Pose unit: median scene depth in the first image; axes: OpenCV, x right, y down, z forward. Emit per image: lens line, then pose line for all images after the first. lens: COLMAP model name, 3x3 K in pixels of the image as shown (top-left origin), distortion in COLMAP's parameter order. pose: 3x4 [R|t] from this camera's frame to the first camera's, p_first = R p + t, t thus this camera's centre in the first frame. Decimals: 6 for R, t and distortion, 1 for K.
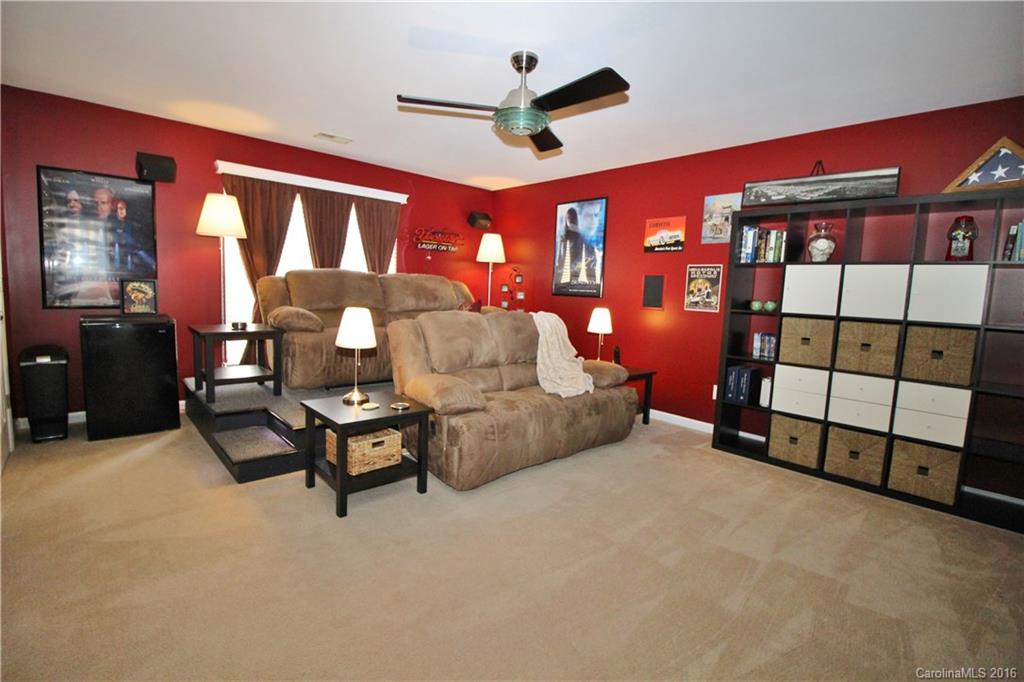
lens RADIAL K [[478.3, 0, 511.4], [0, 478.3, 335.3], [0, 0, 1]] dist [0.001155, -0.013159]
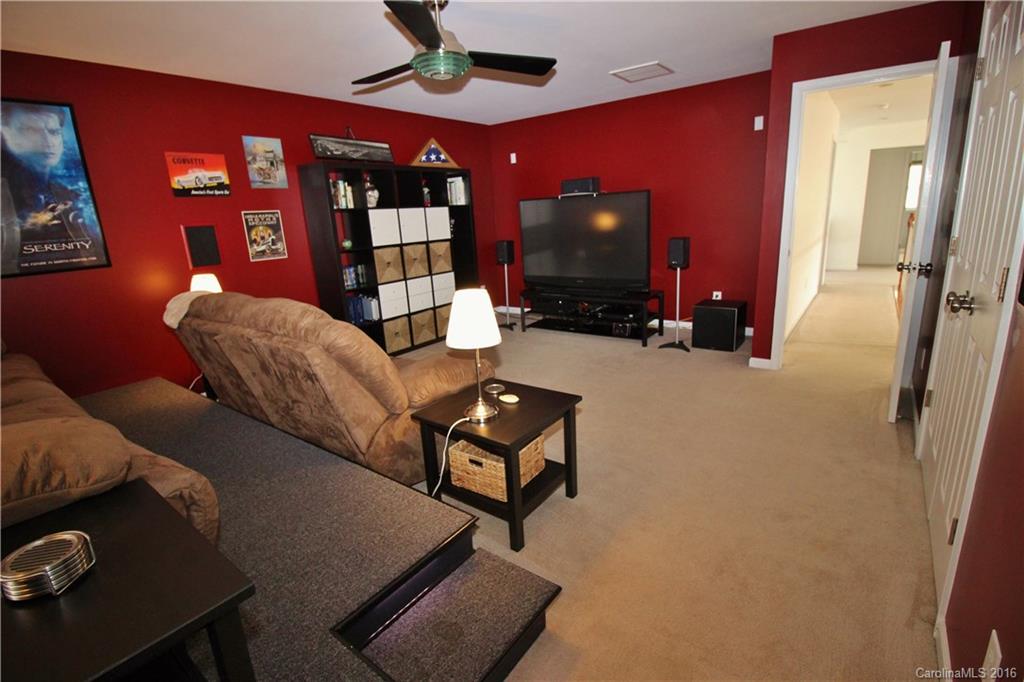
lens RADIAL K [[478.3, 0, 511.4], [0, 478.3, 335.3], [0, 0, 1]] dist [0.001155, -0.013159]
pose [[-0.182355, -0.267613, 0.946113, -0.659605], [0.148087, 0.943796, 0.295500, -0.120739], [-0.972017, 0.193993, -0.132476, 0.685946]]
